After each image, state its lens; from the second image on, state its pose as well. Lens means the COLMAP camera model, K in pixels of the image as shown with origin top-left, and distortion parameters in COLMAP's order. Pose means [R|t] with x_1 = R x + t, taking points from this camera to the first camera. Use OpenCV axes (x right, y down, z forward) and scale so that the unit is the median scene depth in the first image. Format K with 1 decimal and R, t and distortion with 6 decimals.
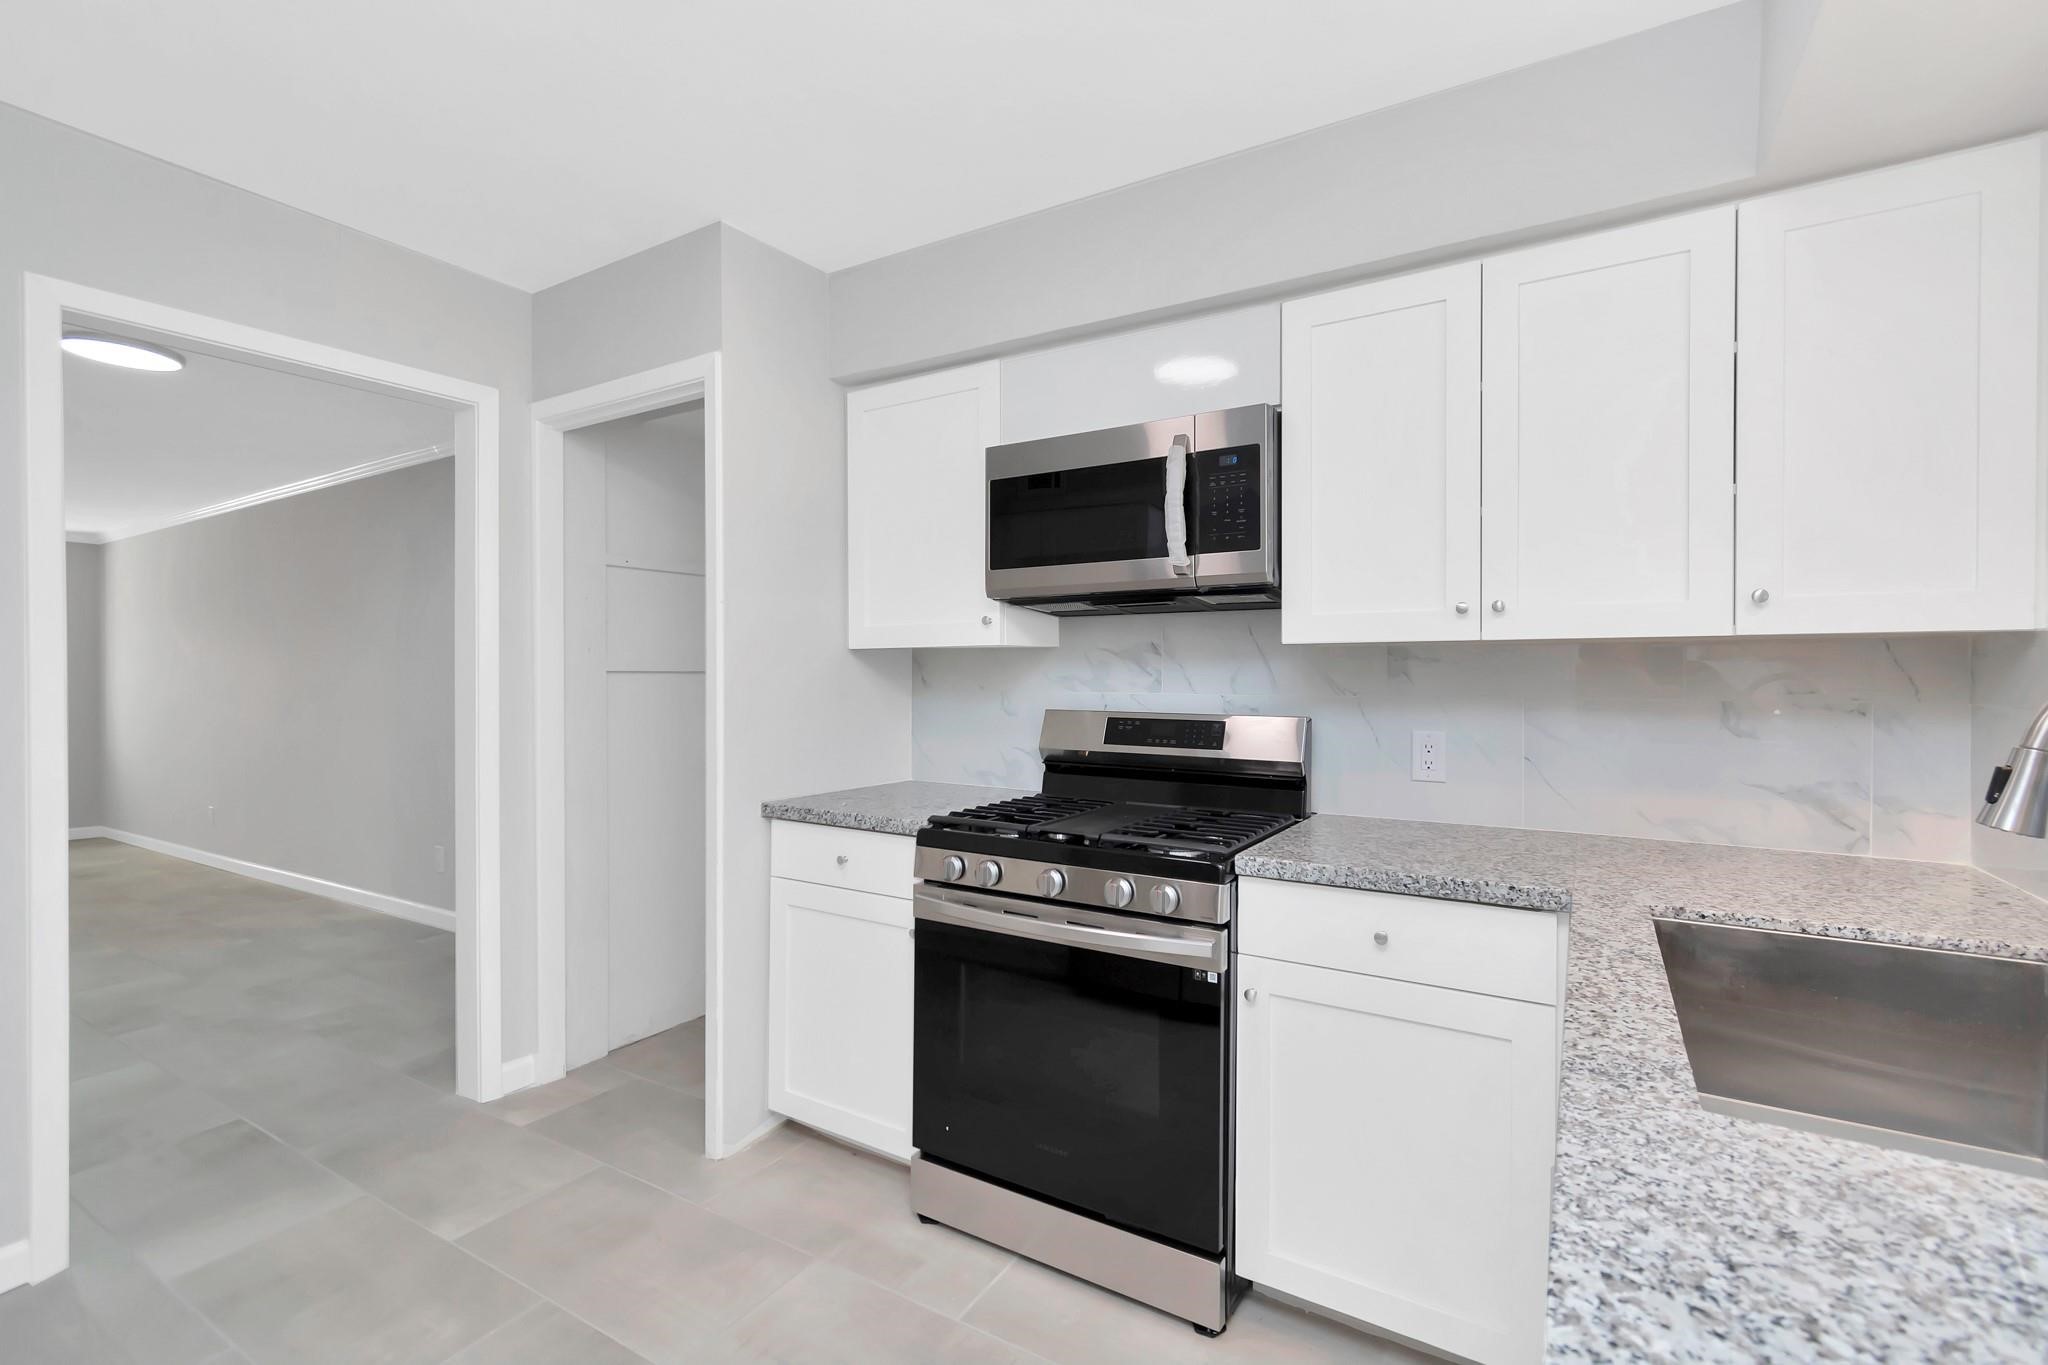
lens RADIAL K [[894.1, 0, 1055.4], [0, 894.1, 677.9], [0, 0, 1]] dist [0.003474, 0.000121]
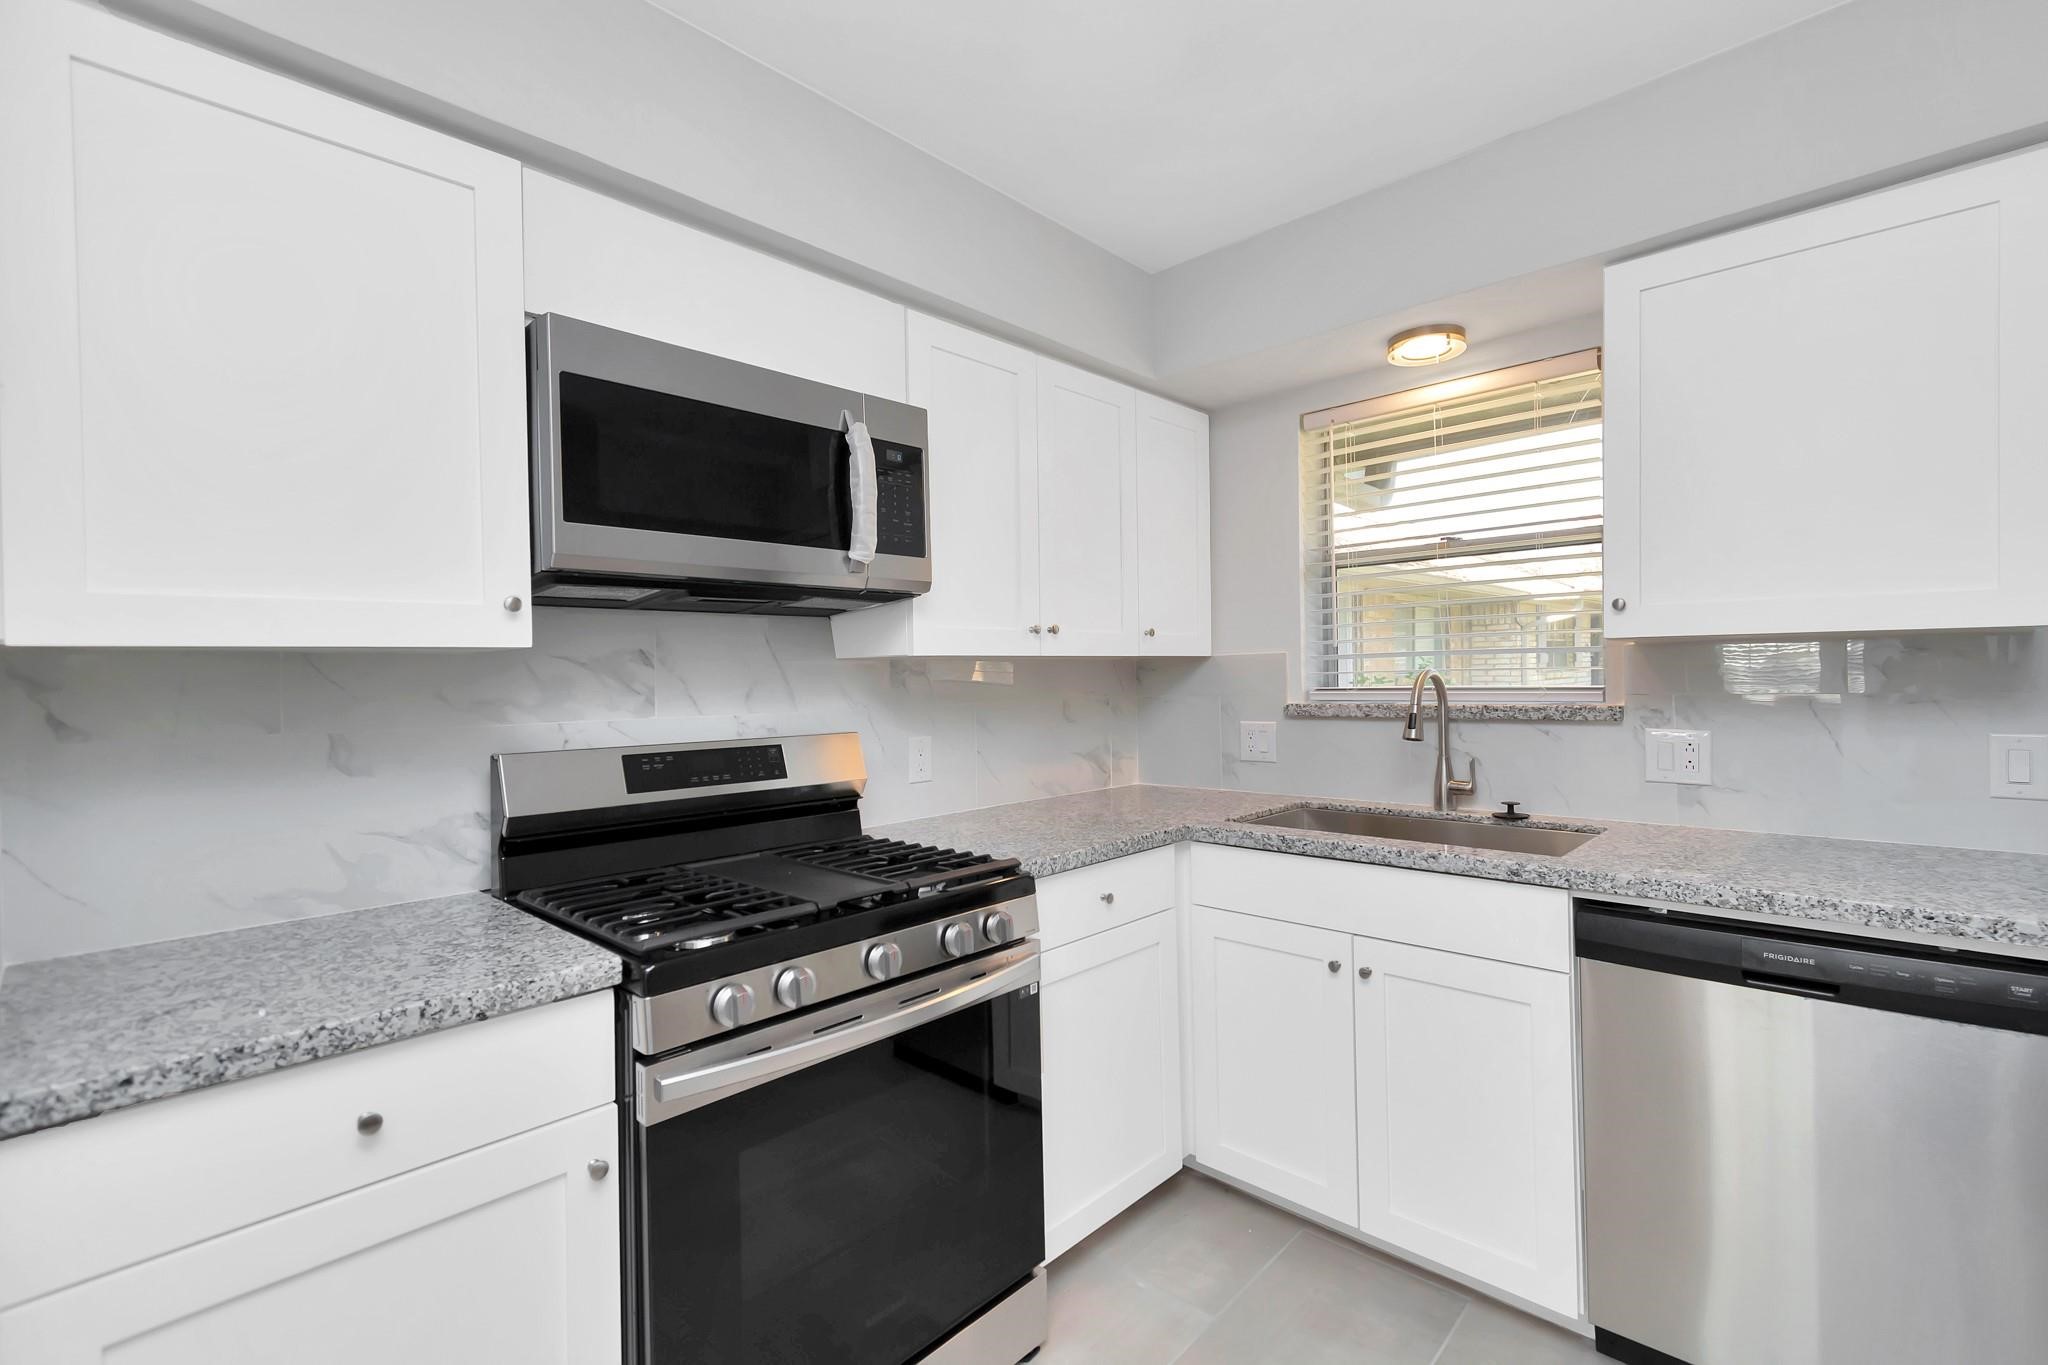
lens RADIAL K [[894.1, 0, 1055.4], [0, 894.1, 677.9], [0, 0, 1]] dist [0.003474, 0.000121]
pose [[0.215784, -0.004461, 0.976431, -0.613429], [0.024466, 0.999700, -0.000840, -0.007930], [-0.976134, 0.024071, 0.215829, 0.582847]]
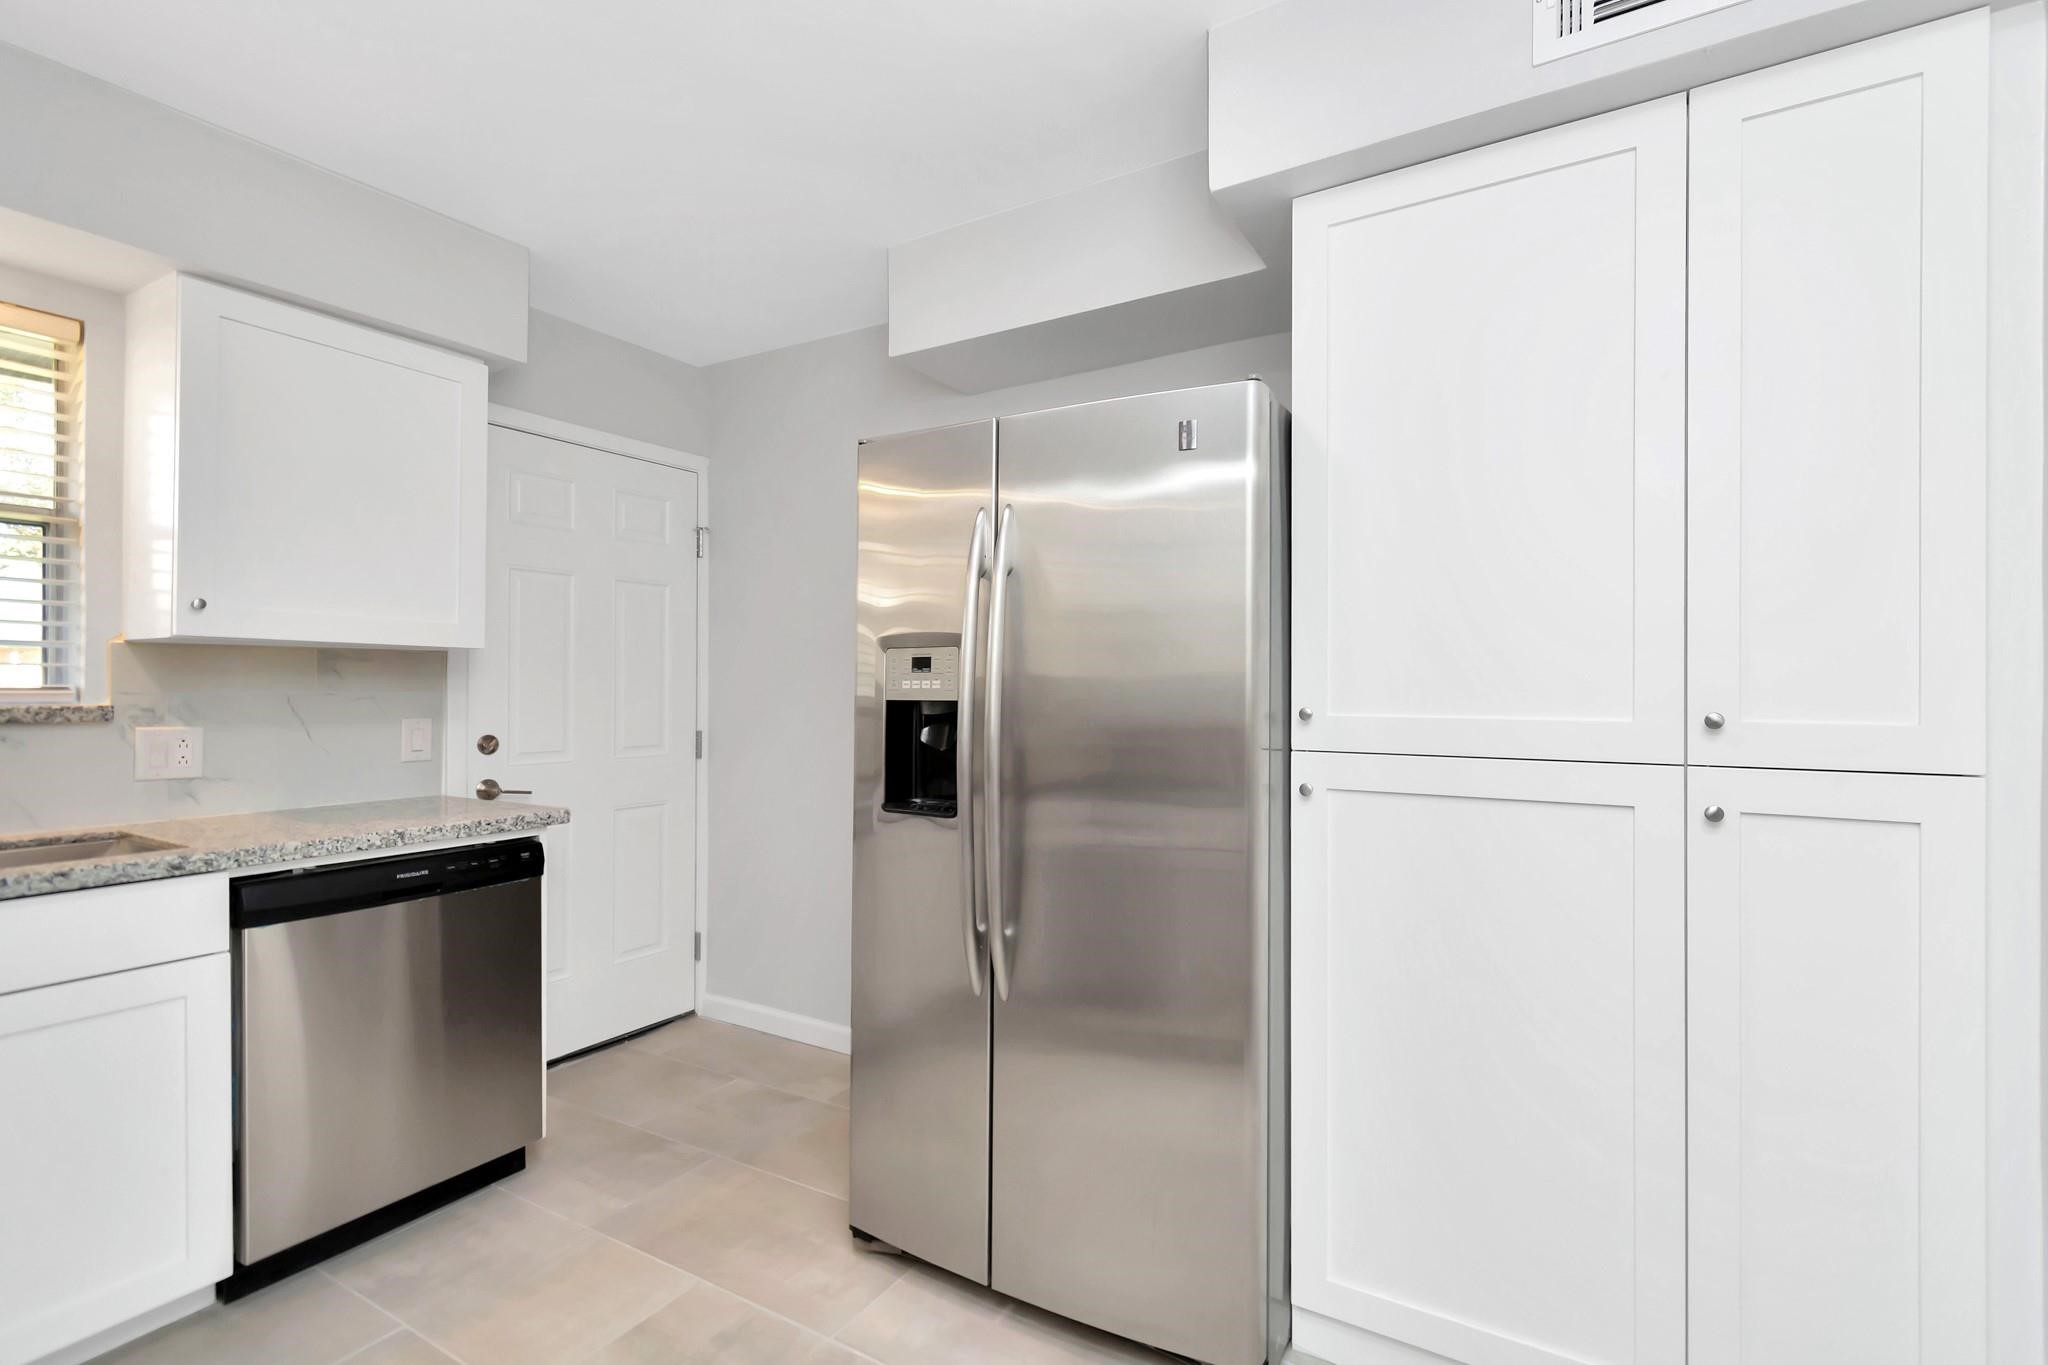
lens RADIAL K [[936.8, 0, 1064.0], [0, 936.8, 685.4], [0, 0, 1]] dist [0.001907, 0.000144]
pose [[-0.999973, -0.001059, 0.007207, -0.536307], [-0.001028, 0.999990, 0.004241, 0.010378], [-0.007211, 0.004233, -0.999965, 1.154579]]
